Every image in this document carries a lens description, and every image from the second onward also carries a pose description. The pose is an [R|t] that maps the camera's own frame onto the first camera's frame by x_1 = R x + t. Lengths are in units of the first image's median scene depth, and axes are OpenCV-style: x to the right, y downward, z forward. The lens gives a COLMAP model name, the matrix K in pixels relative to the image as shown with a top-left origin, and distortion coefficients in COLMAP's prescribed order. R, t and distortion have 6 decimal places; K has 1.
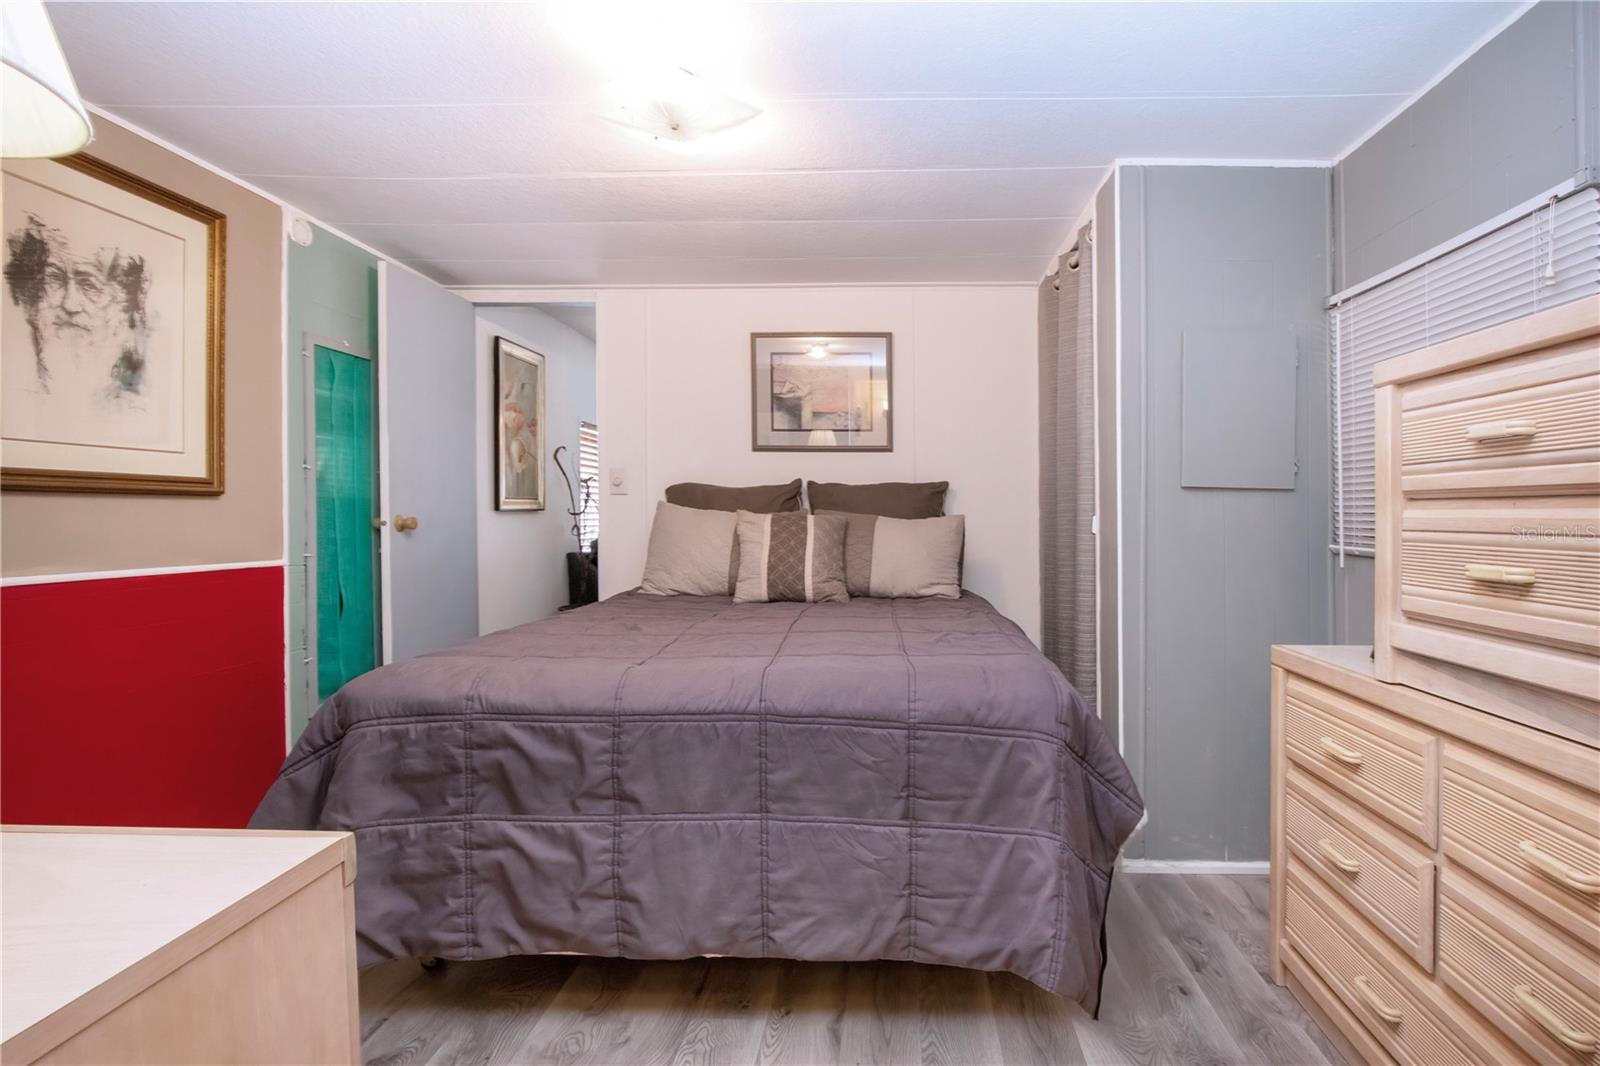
lens RADIAL K [[775.5, 0, 887.6], [0, 775.5, 515.9], [0, 0, 1]] dist [-0.020891, 0.002873]
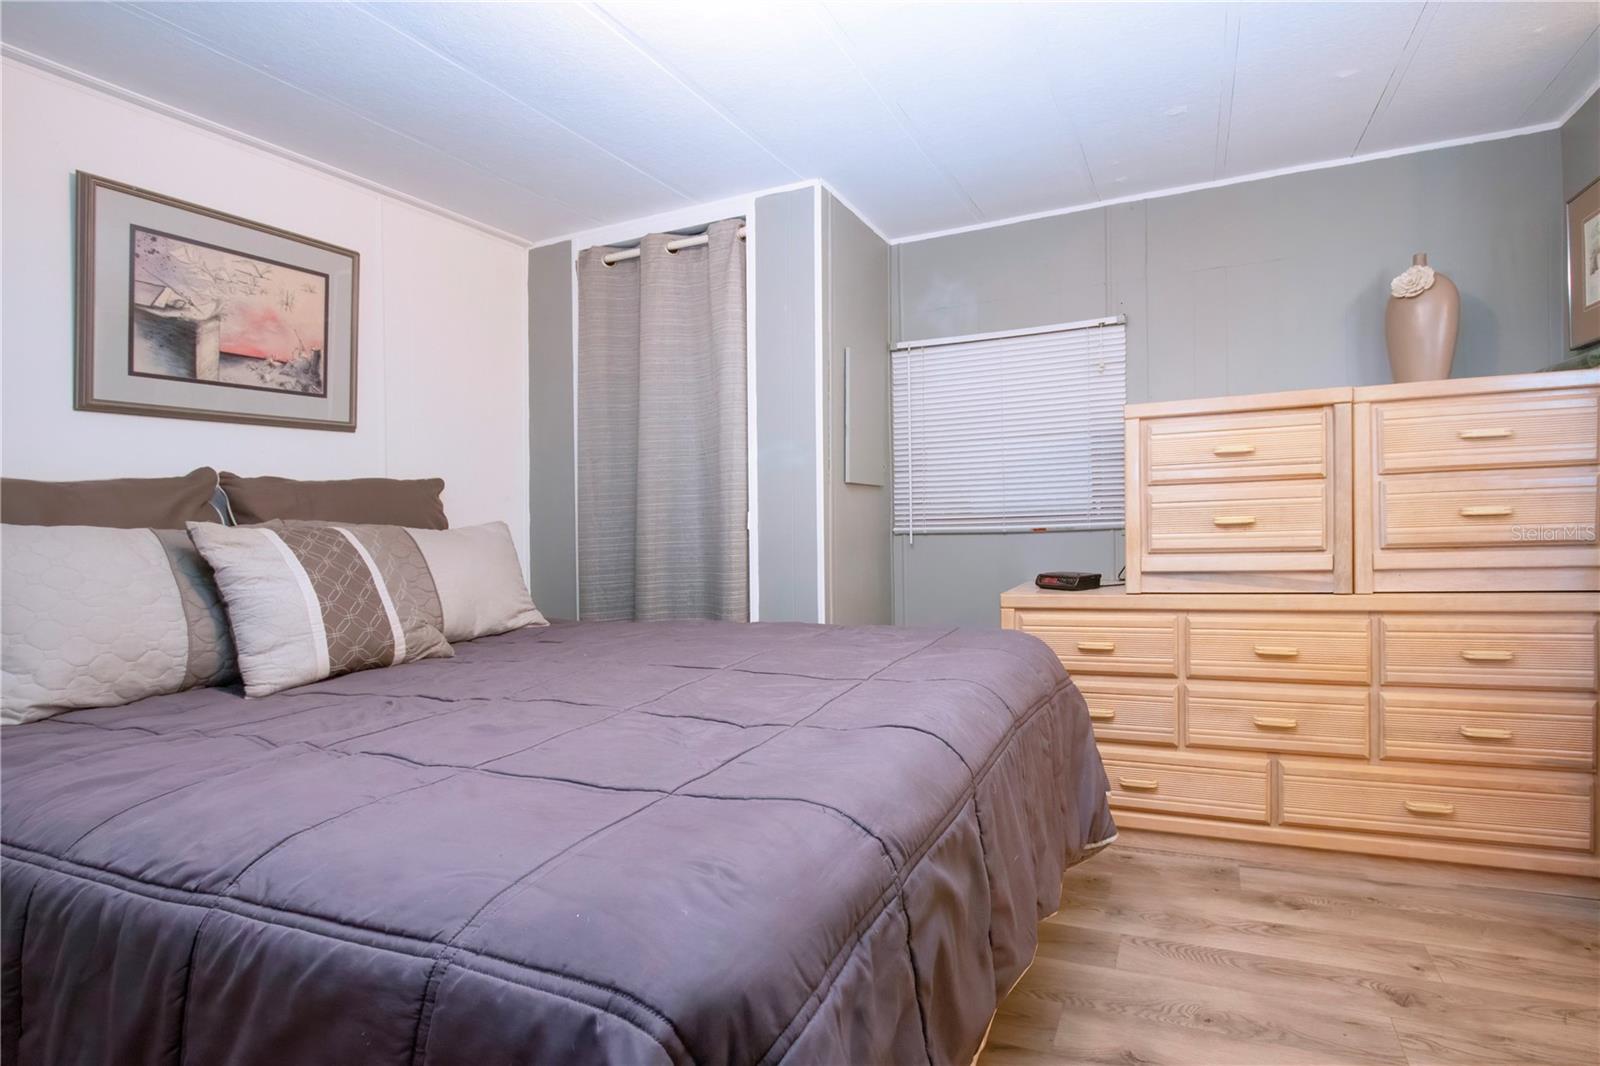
lens RADIAL K [[779.9, 0, 865.5], [0, 779.9, 521.1], [0, 0, 1]] dist [-0.013188, -0.000639]
pose [[0.369693, -0.028054, 0.928730, -0.567090], [0.042590, 0.999005, 0.013224, 0.004495], [-0.928177, 0.034666, 0.370520, 0.442591]]
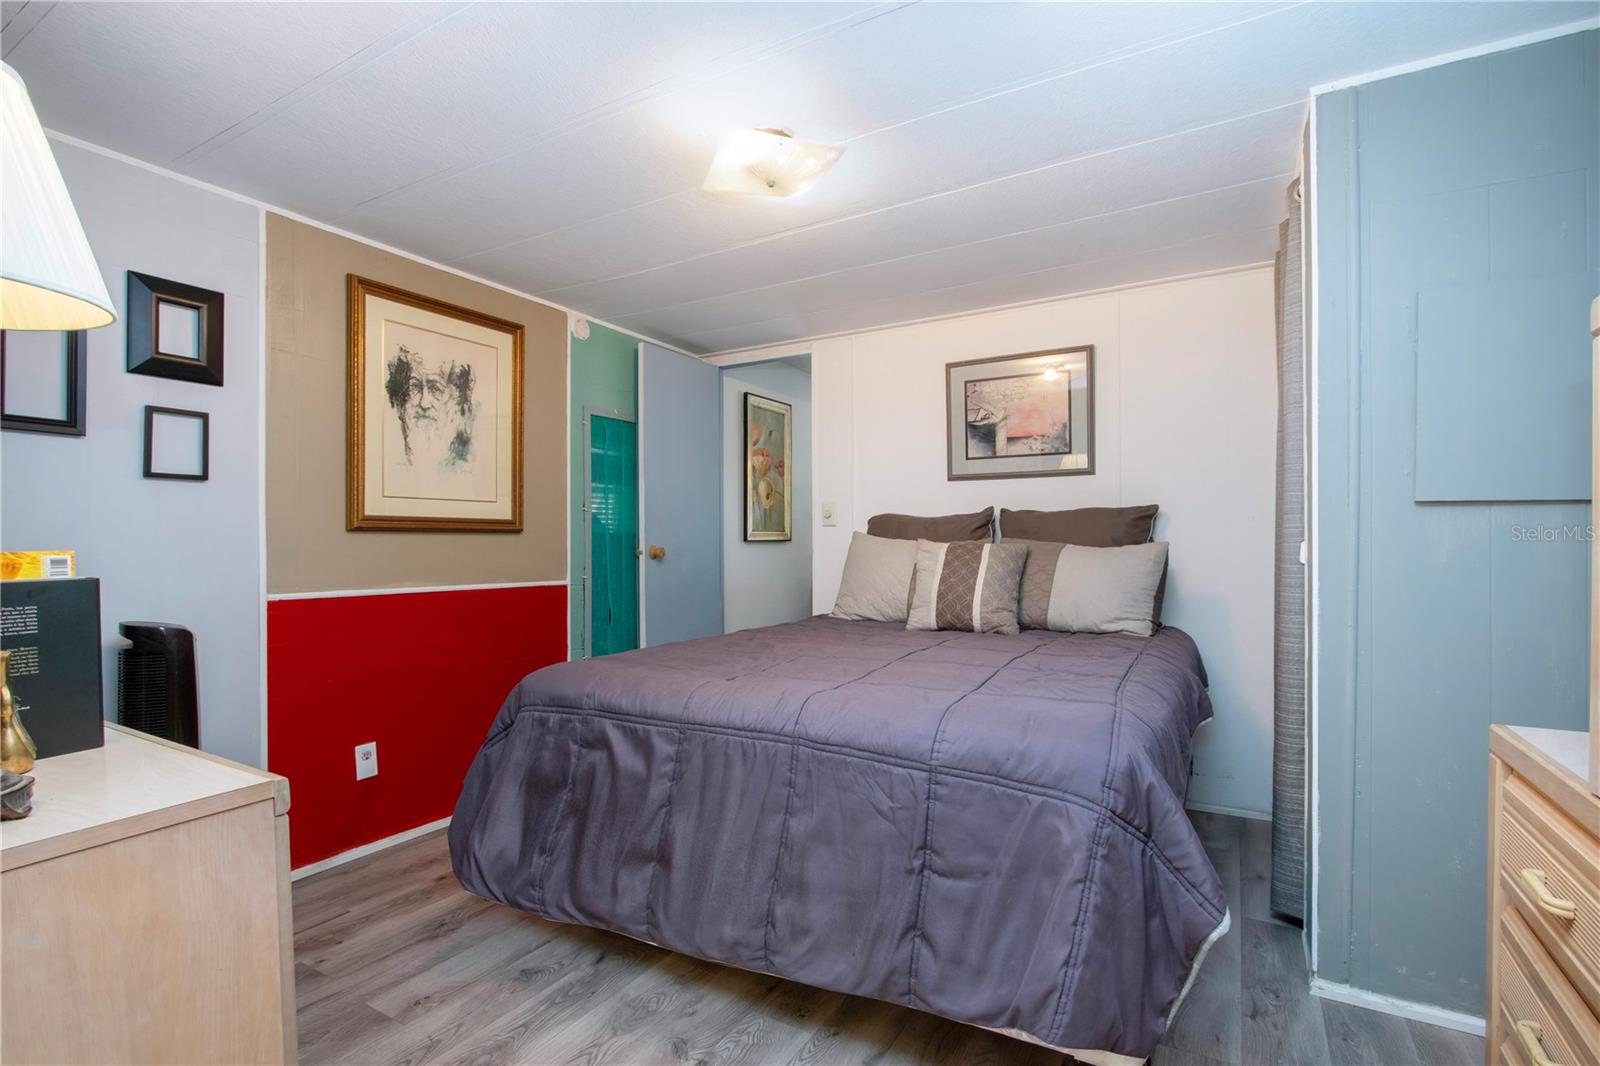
lens RADIAL K [[751.7, 0, 802.8], [0, 751.7, 546.7], [0, 0, 1]] dist [-0.024591, 0.003231]
pose [[0.870134, -0.005107, -0.492789, 0.179278], [0.005928, 0.999982, 0.000103, 0.001407], [0.492780, -0.003011, 0.870149, 0.071038]]
